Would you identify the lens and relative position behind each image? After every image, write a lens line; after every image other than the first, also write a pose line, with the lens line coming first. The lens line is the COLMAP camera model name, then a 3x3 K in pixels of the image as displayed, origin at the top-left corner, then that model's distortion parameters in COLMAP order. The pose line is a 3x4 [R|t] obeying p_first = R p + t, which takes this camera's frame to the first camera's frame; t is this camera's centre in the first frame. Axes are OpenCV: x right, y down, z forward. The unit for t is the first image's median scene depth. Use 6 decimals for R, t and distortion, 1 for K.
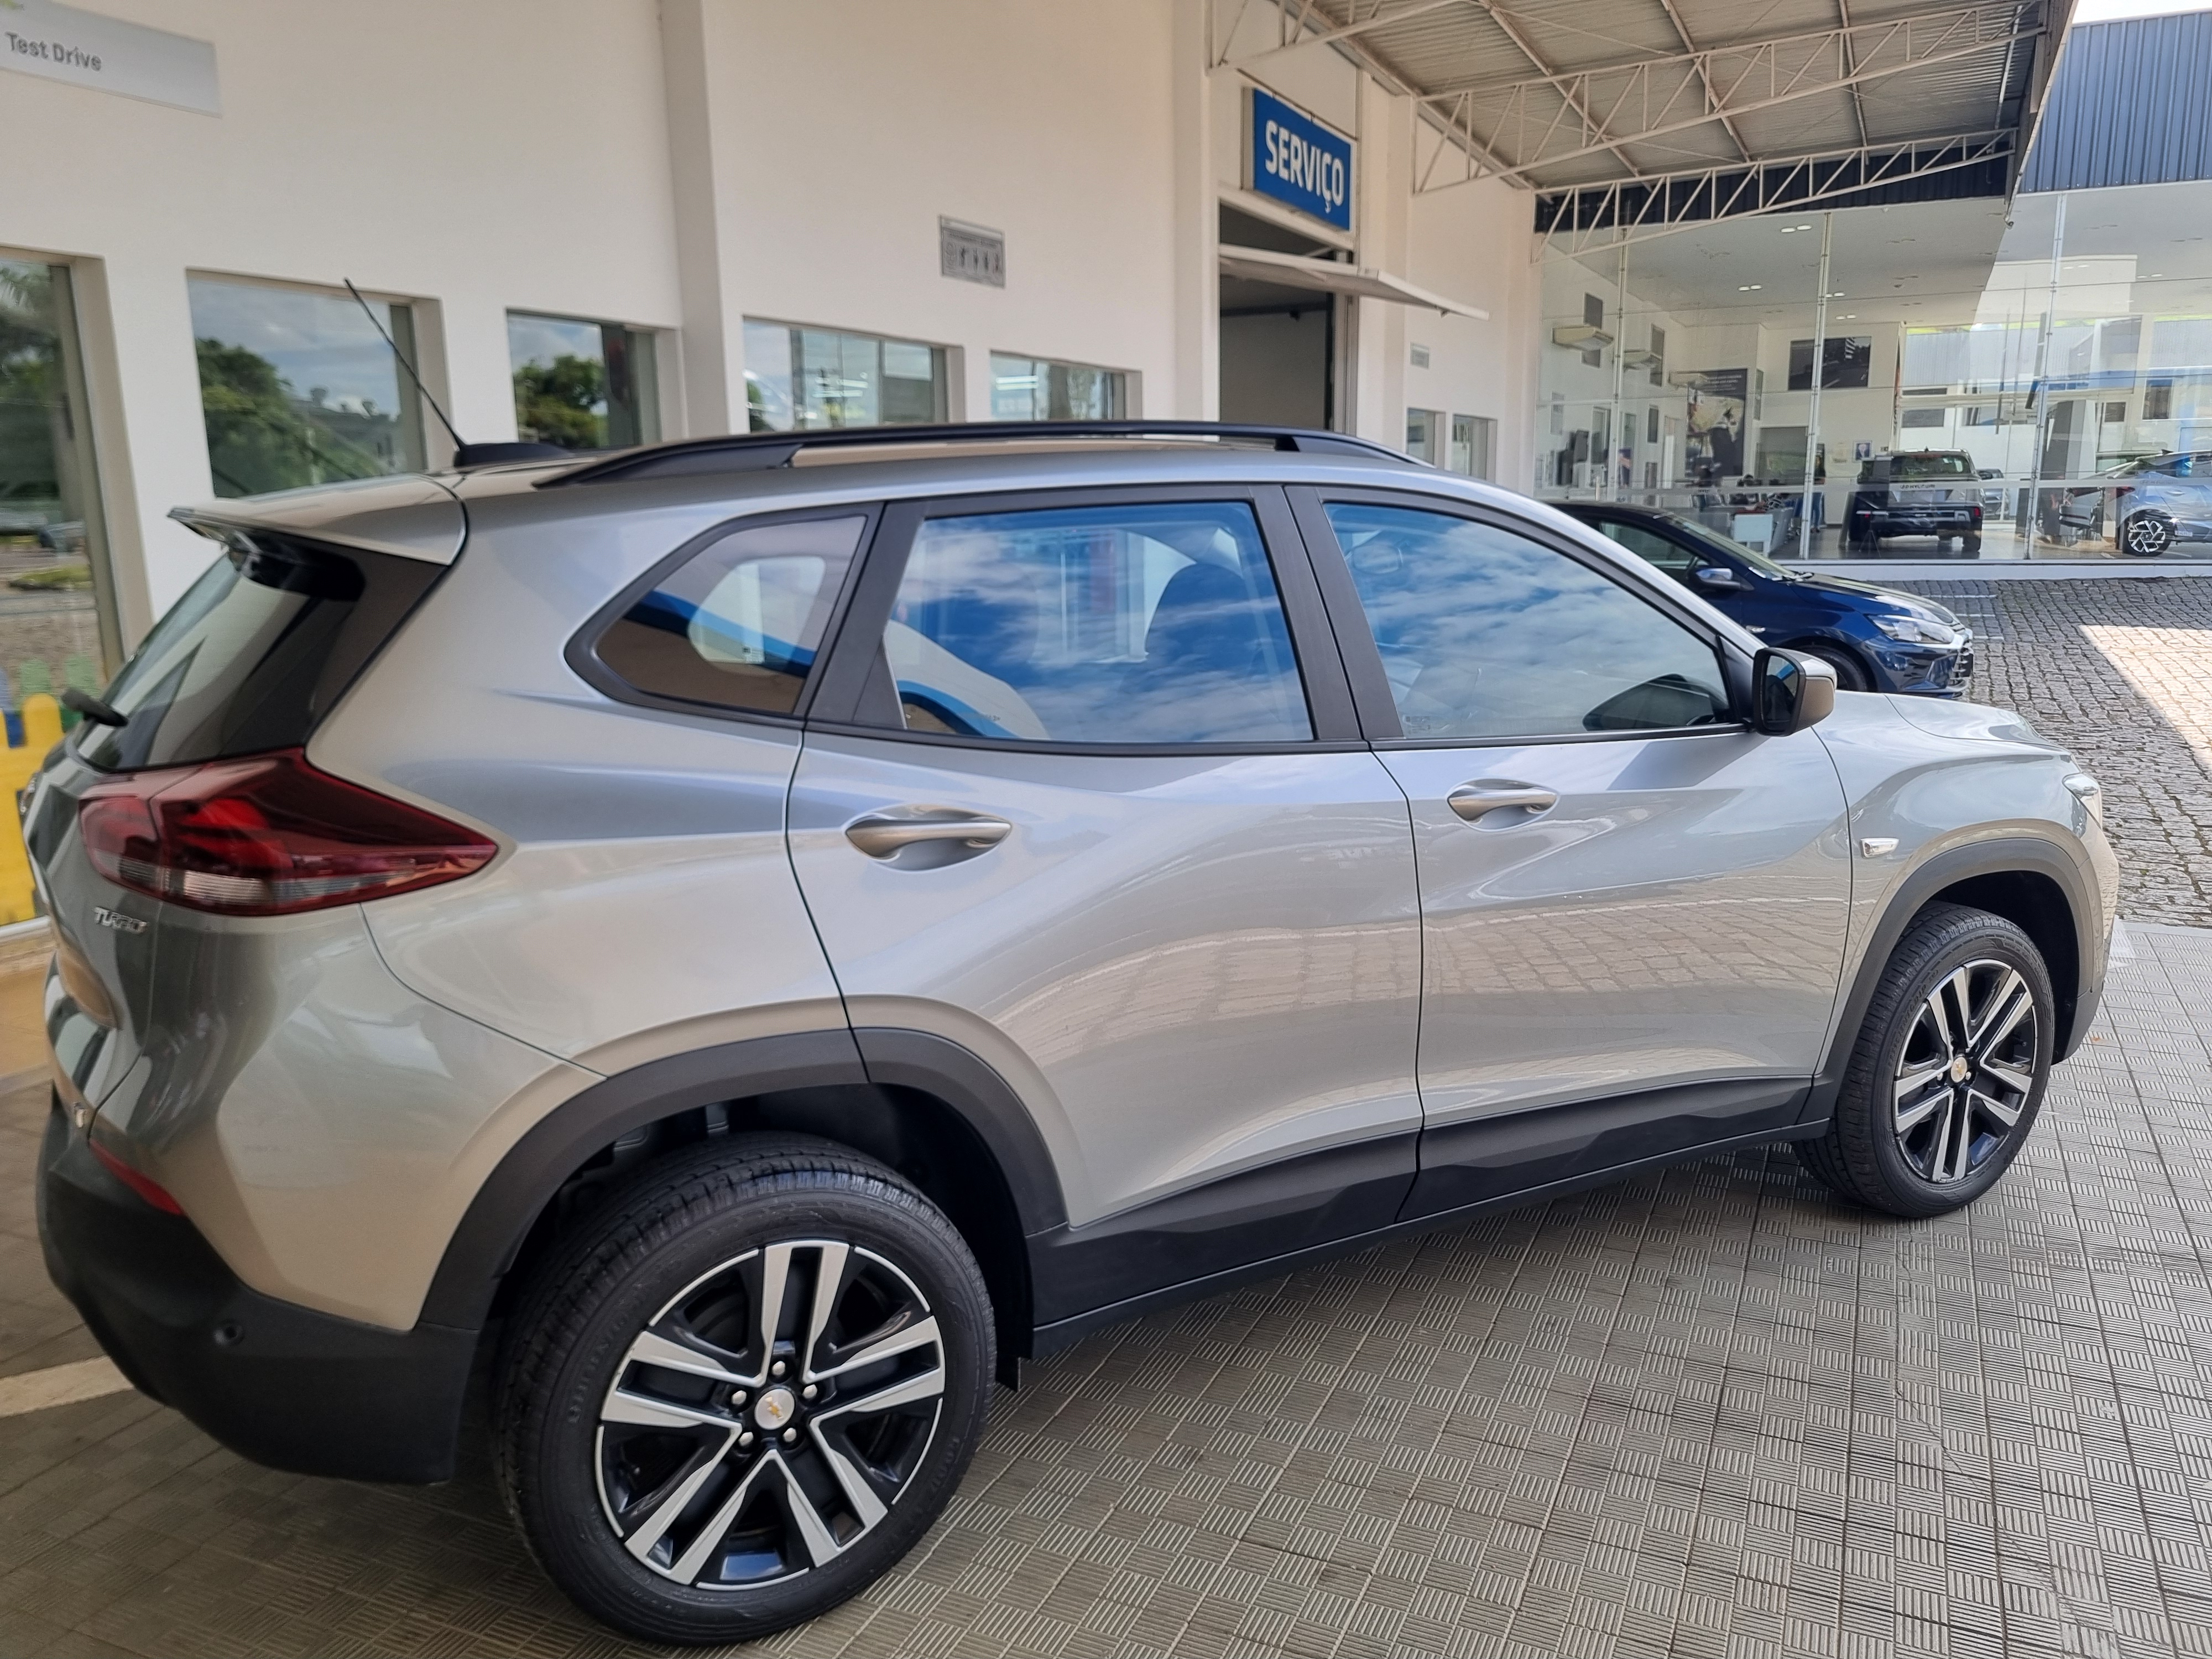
lens RADIAL K [[1699.3, 0, 1143.4], [0, 1699.3, 824.8], [0, 0, 1]] dist [0.048459, -0.046103]
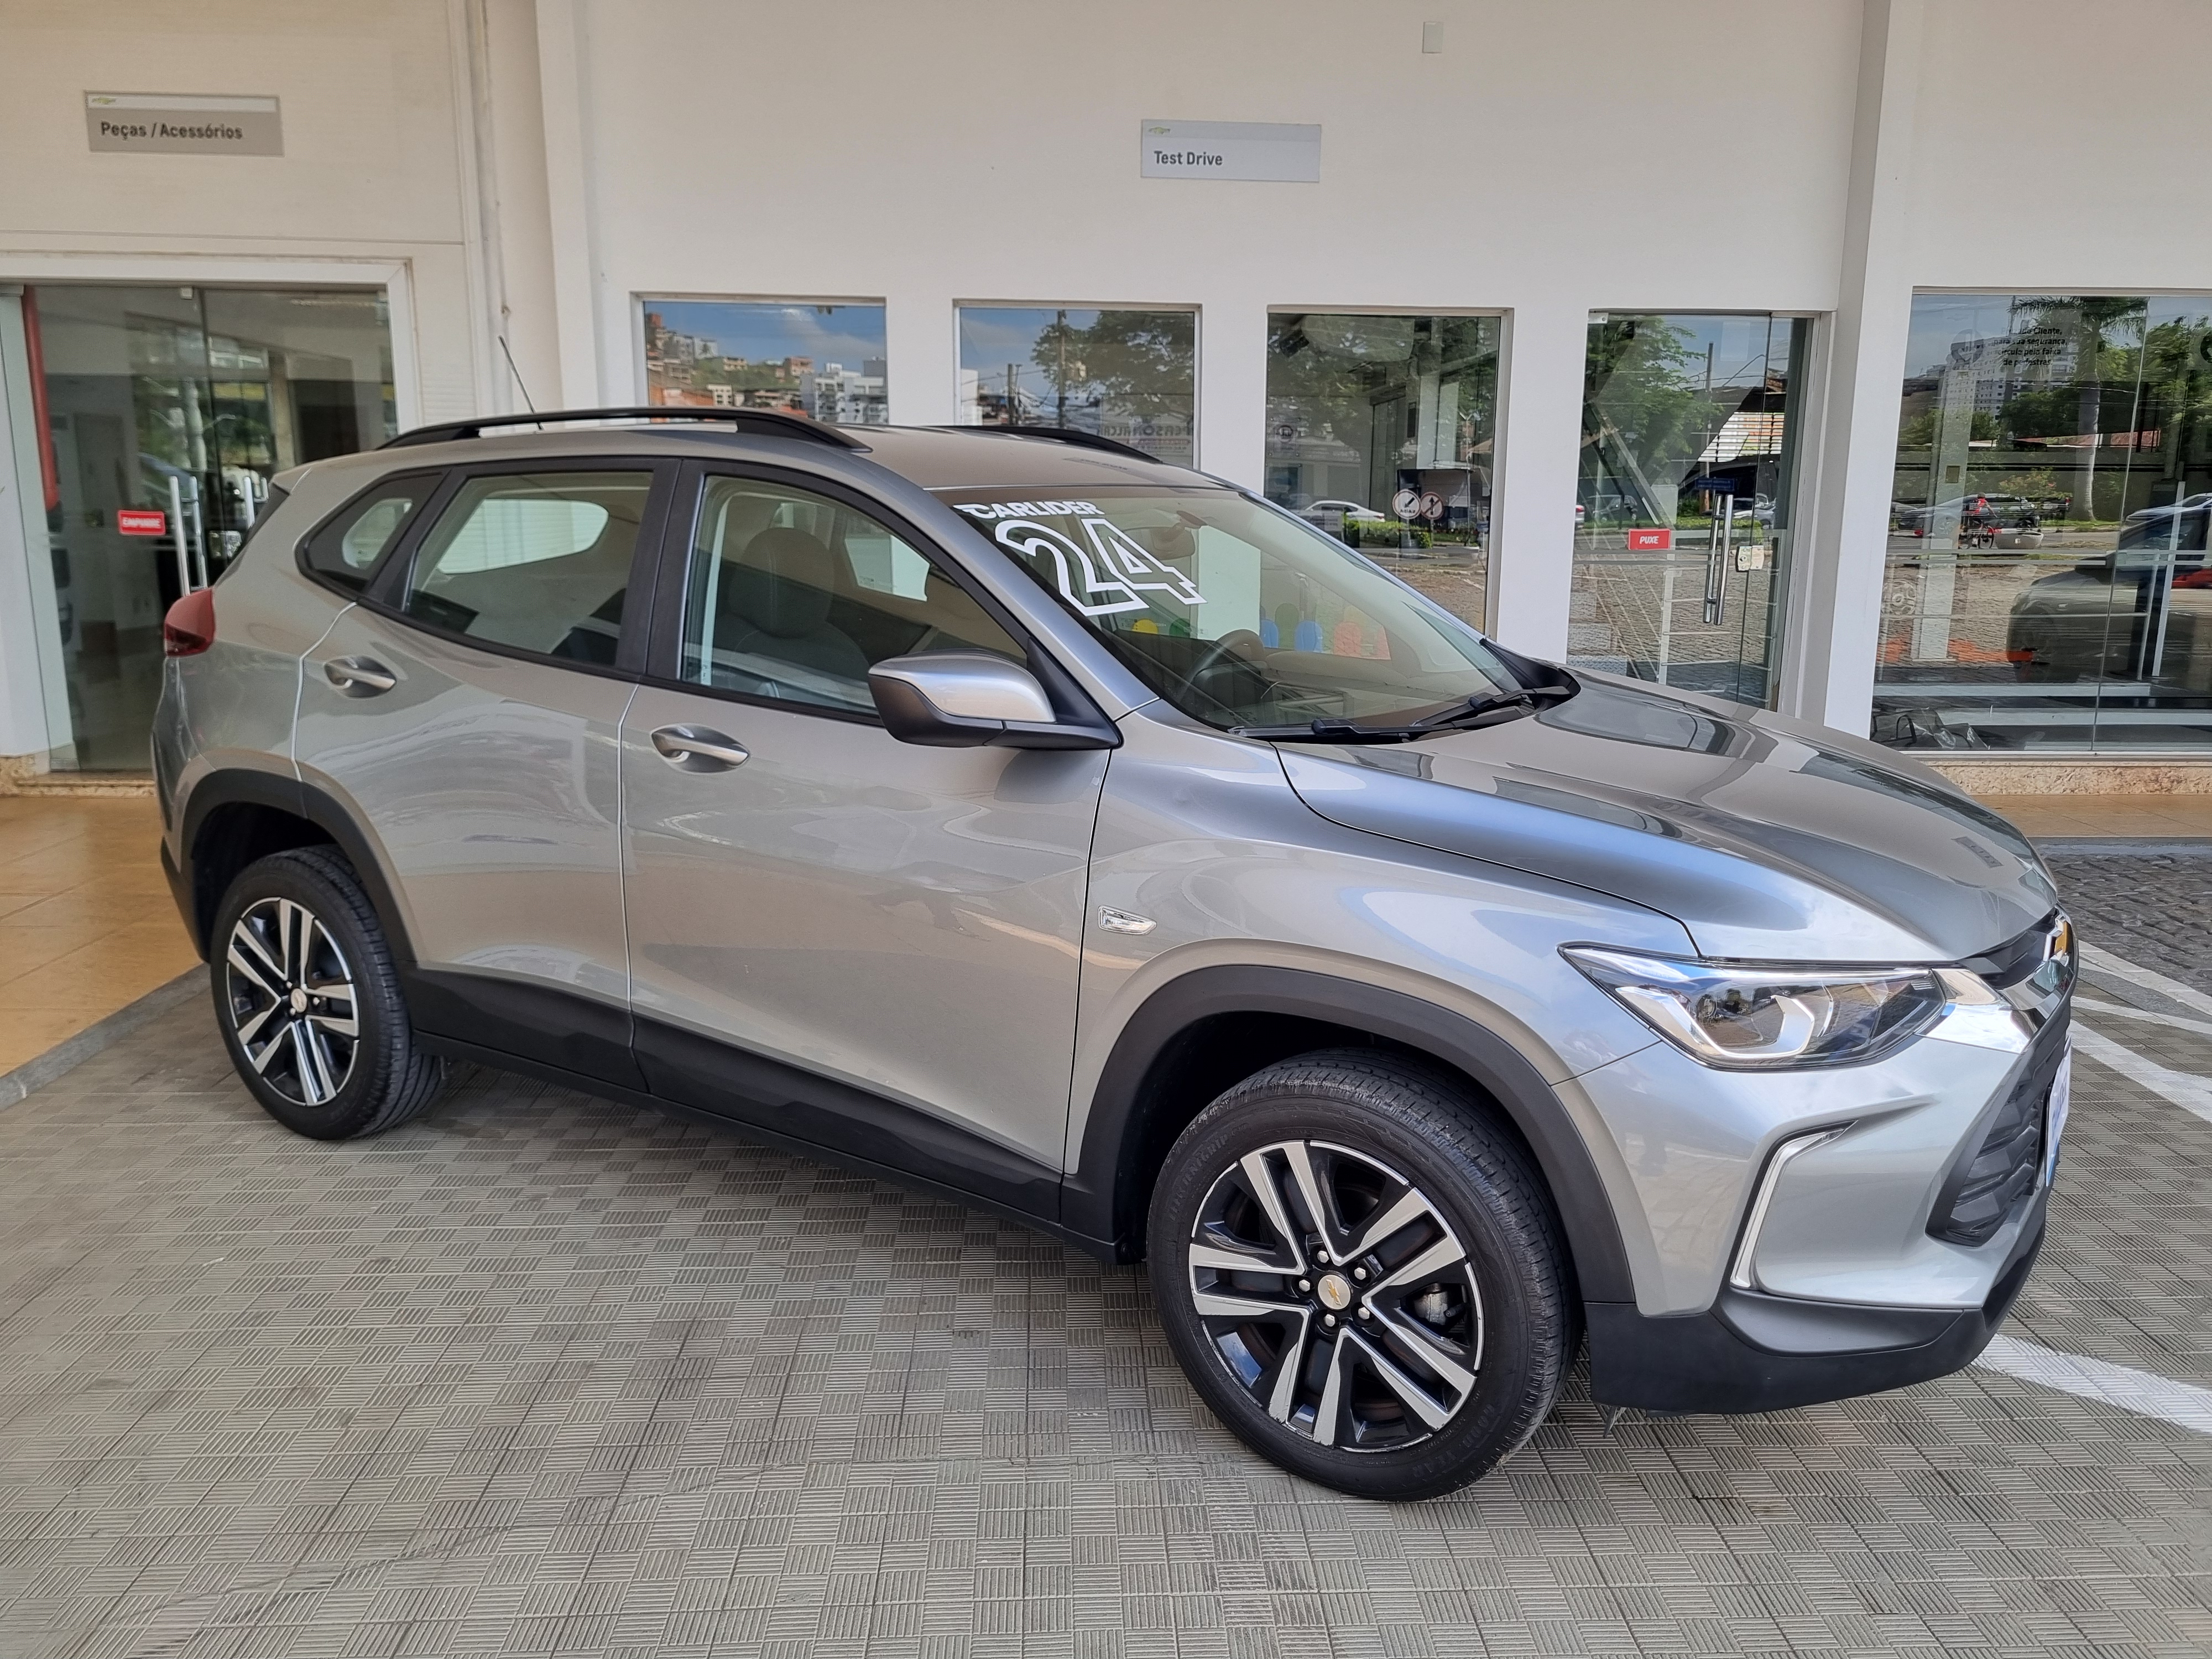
lens RADIAL K [[1699.3, 0, 1143.4], [0, 1699.3, 824.8], [0, 0, 1]] dist [0.048459, -0.046103]
pose [[0.449472, 0.196521, -0.871409, 1.184935], [-0.191797, 0.973981, 0.120724, -0.145499], [0.872461, 0.112872, 0.475470, 0.652459]]
